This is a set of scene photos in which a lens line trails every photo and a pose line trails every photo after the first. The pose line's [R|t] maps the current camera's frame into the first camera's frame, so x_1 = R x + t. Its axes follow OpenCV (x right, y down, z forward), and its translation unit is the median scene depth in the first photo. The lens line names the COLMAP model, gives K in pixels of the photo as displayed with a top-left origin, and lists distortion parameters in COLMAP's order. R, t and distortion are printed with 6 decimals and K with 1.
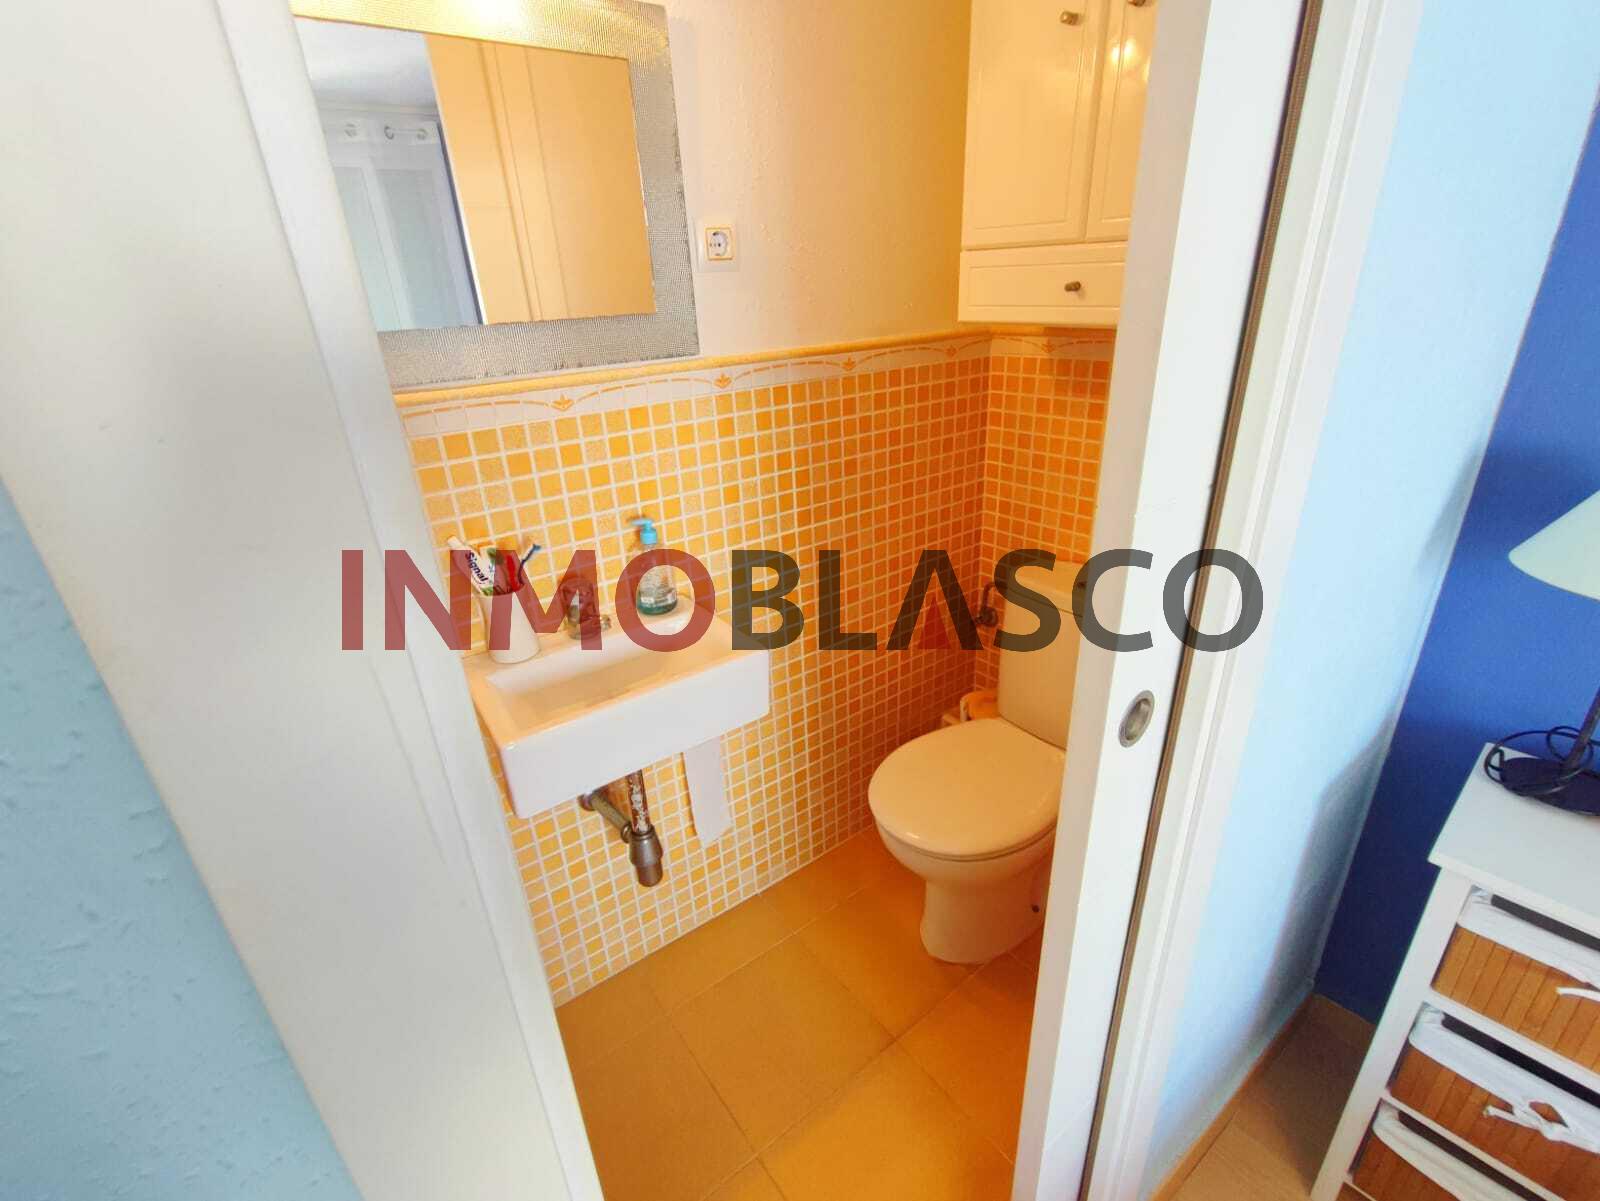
lens RADIAL K [[738.1, 0, 764.8], [0, 738.1, 602.0], [0, 0, 1]] dist [-0.028695, 0.001356]
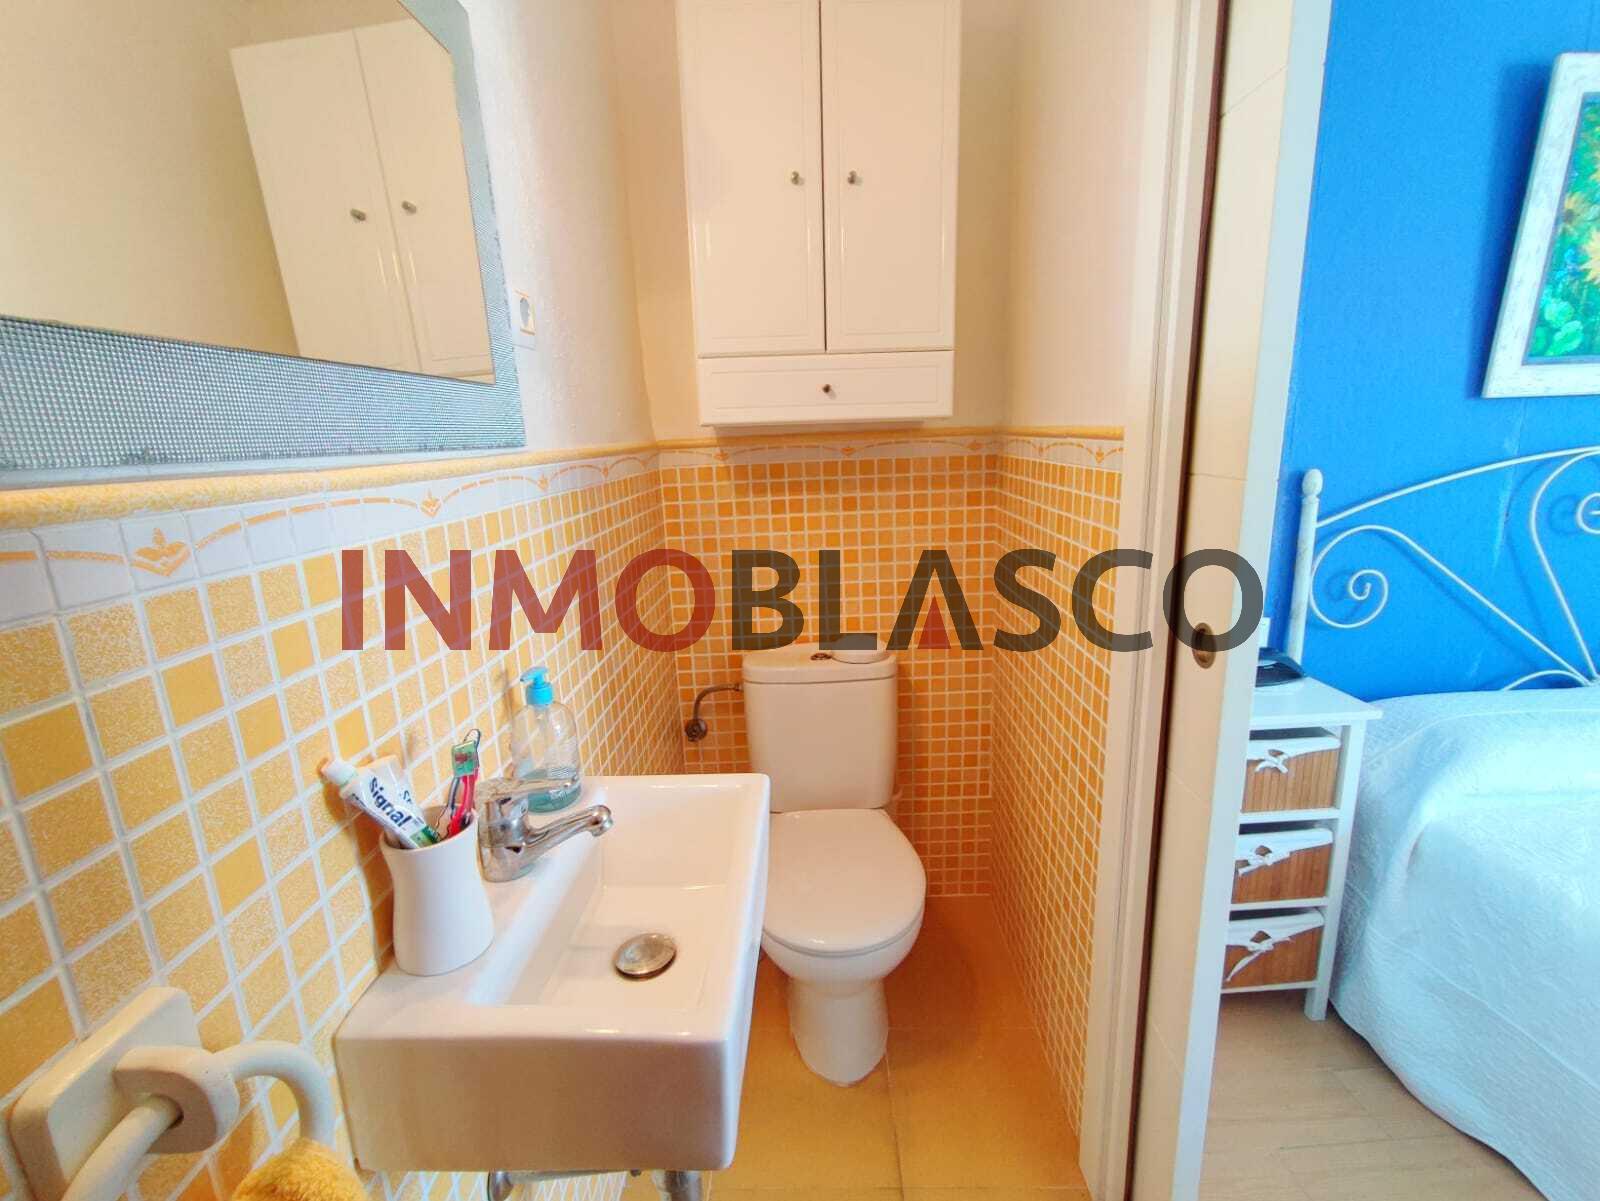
lens RADIAL K [[753.5, 0, 766.9], [0, 753.5, 596.3], [0, 0, 1]] dist [0.000109, 0.000067]
pose [[0.582544, -0.136826, 0.801200, -0.556377], [0.322627, 0.943674, -0.073422, -0.053733], [-0.746026, 0.301261, 0.593875, 0.388109]]
